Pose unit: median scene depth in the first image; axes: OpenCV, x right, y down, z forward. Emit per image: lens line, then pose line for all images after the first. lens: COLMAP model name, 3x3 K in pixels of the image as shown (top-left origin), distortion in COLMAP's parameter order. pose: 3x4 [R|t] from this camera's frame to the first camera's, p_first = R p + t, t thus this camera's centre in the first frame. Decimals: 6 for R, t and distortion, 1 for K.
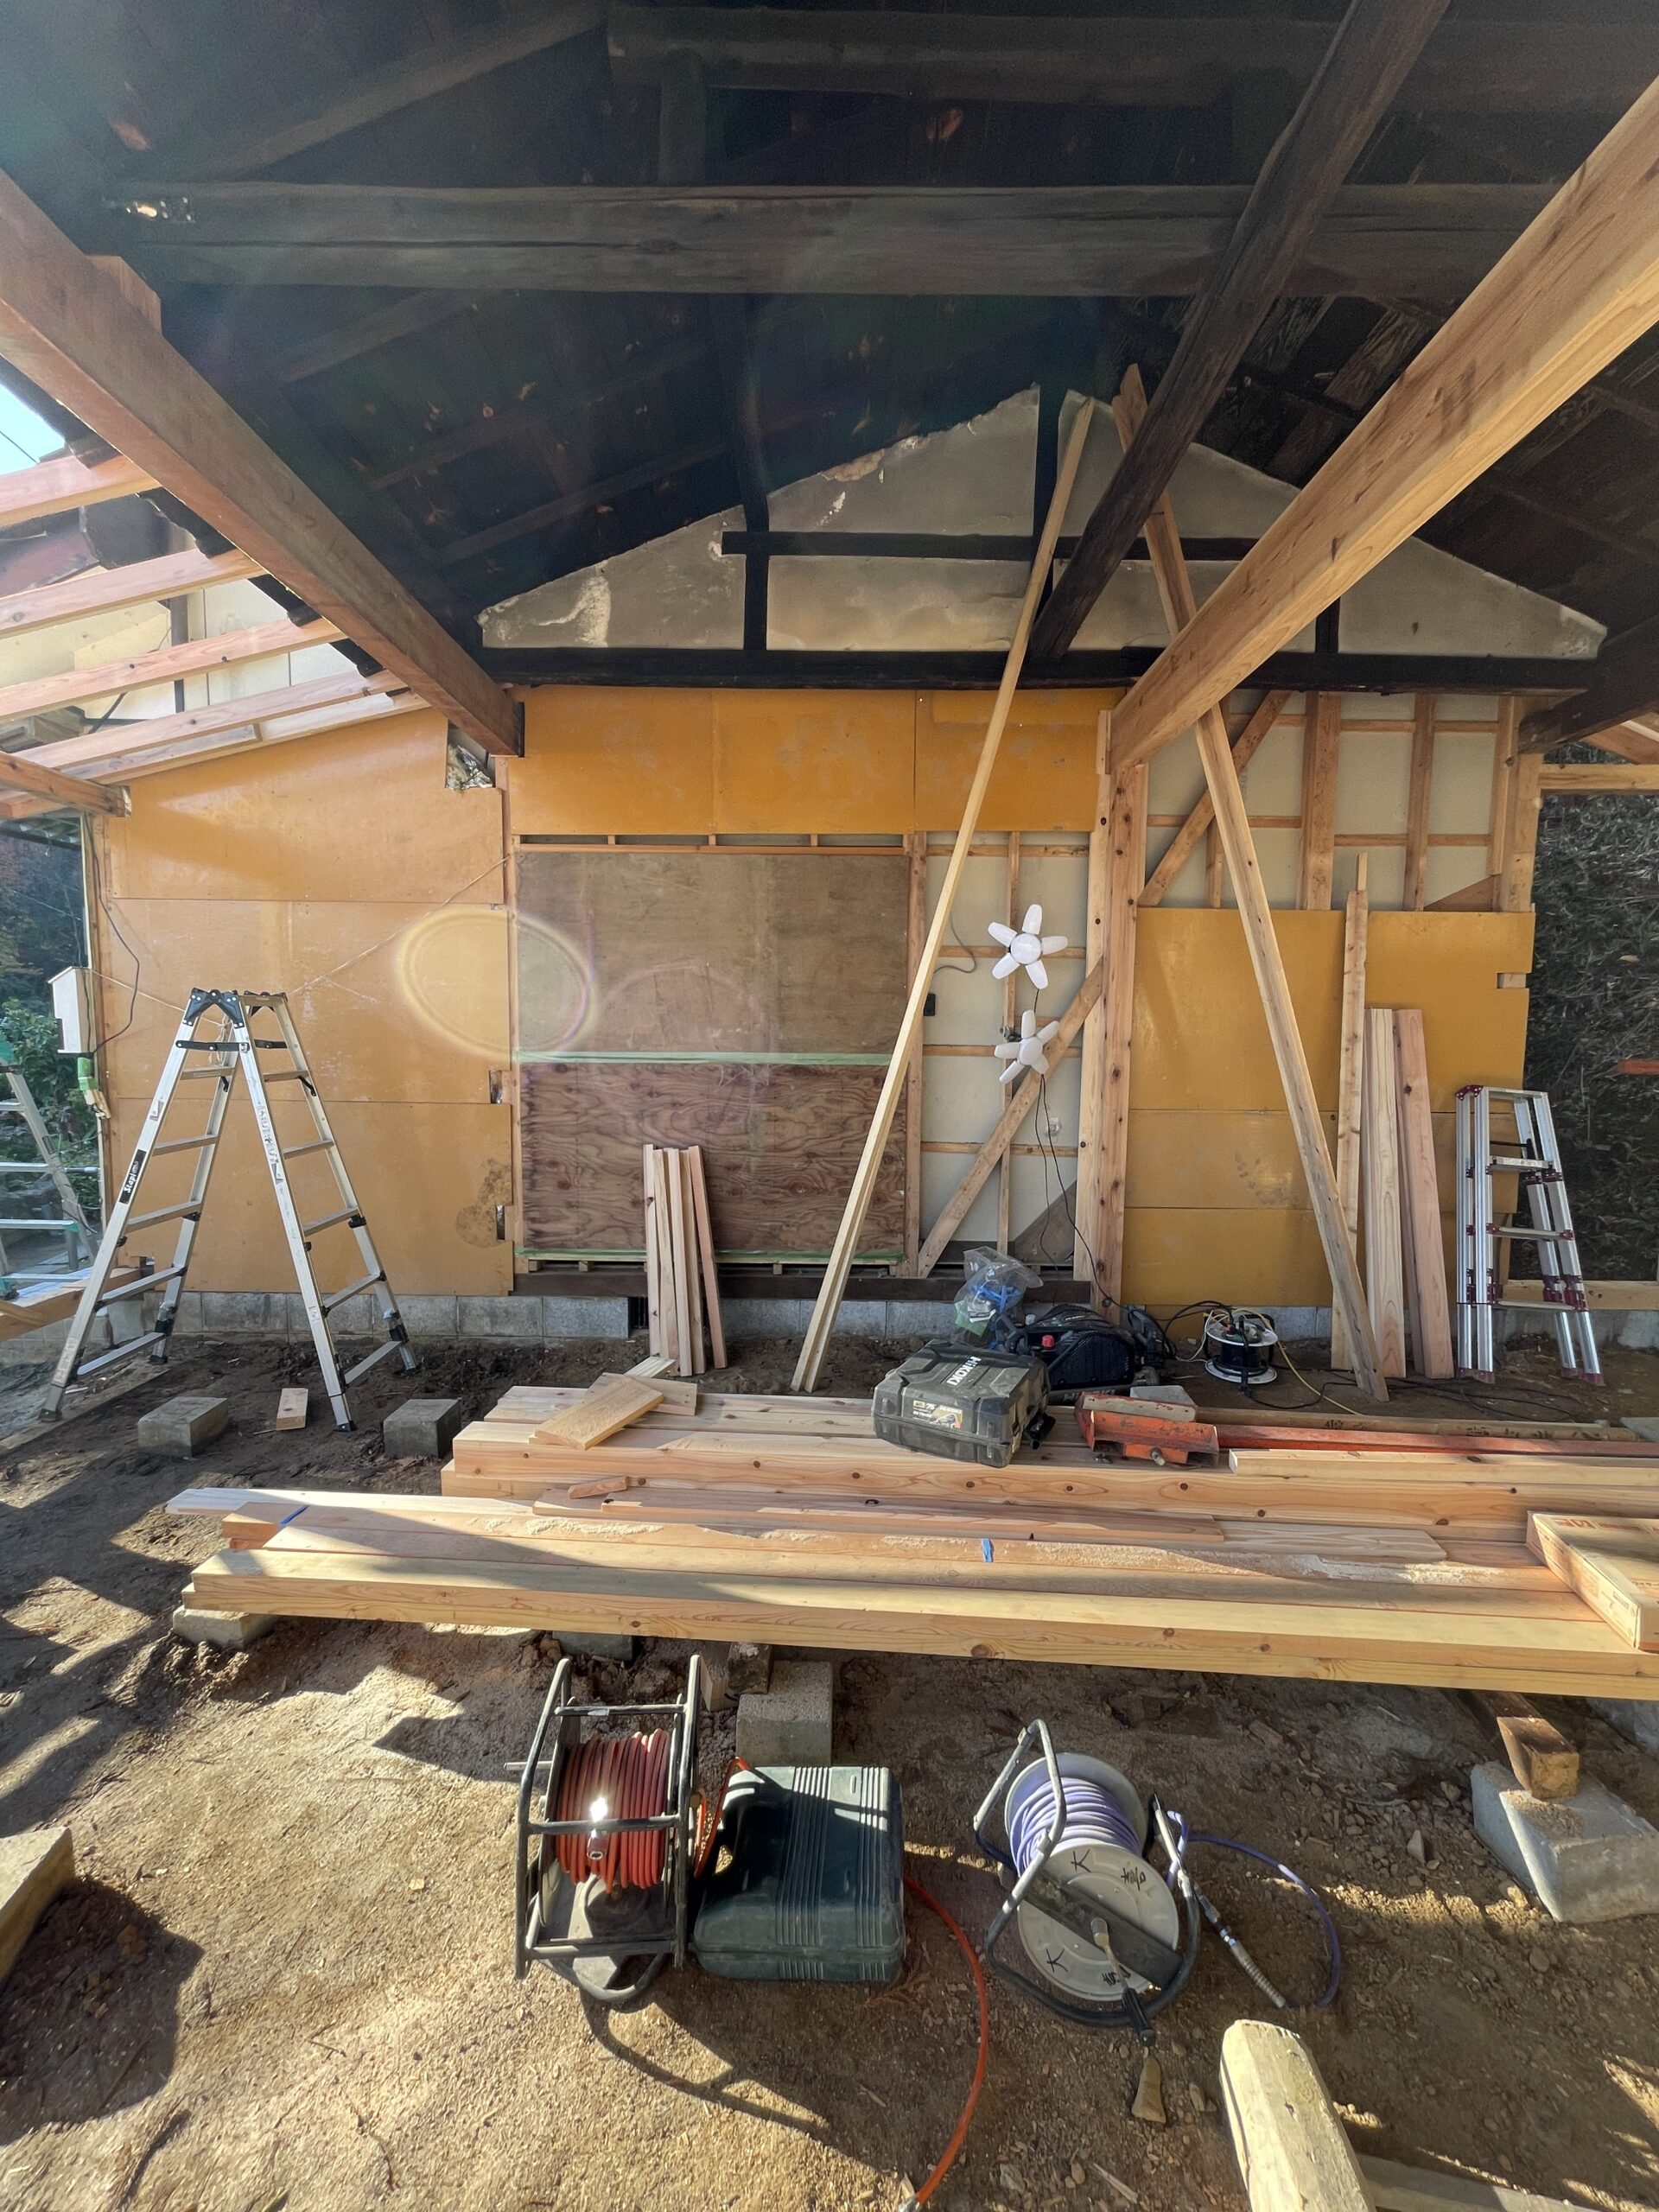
lens RADIAL K [[891.1, 0, 826.0], [0, 891.1, 1111.7], [0, 0, 1]] dist [-0.000873, -0.000154]
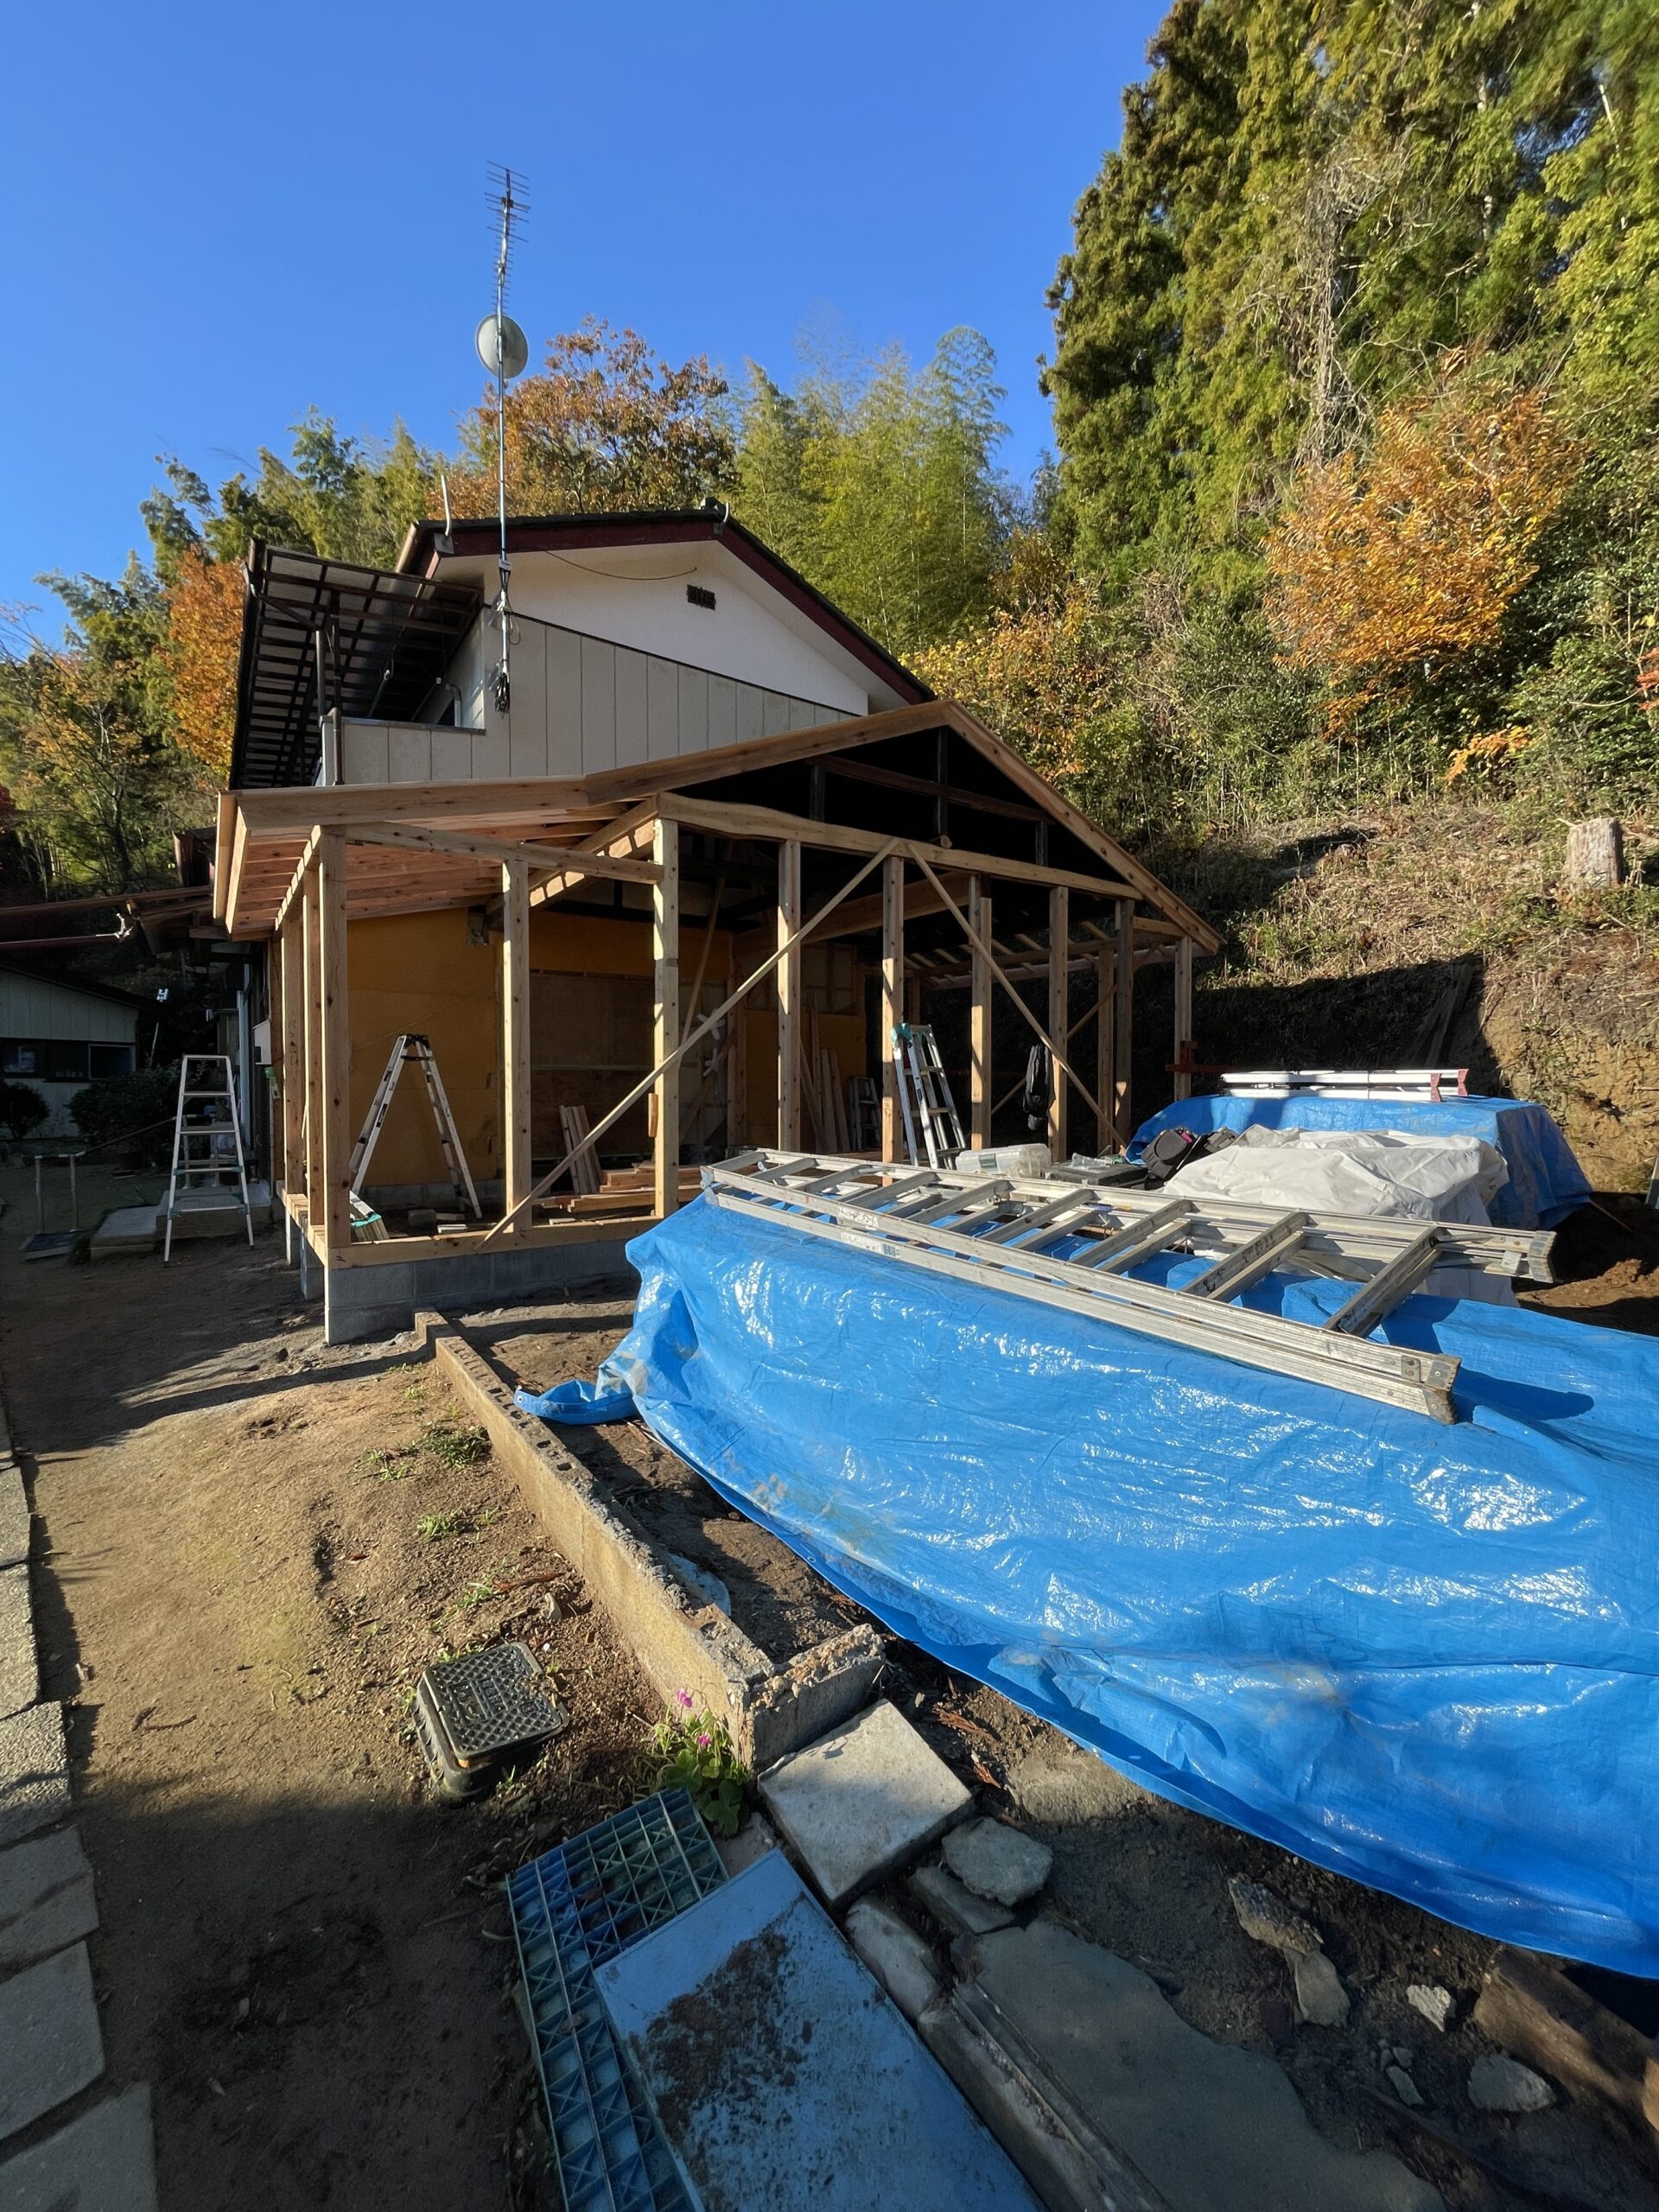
lens RADIAL K [[870.1, 0, 829.2], [0, 870.1, 1122.9], [0, 0, 1]] dist [0.002209, 0.000614]
pose [[0.807018, -0.037801, 0.589315, -0.979981], [0.064406, 0.997630, -0.024207, 0.181829], [-0.587004, 0.057491, 0.807540, -1.207596]]
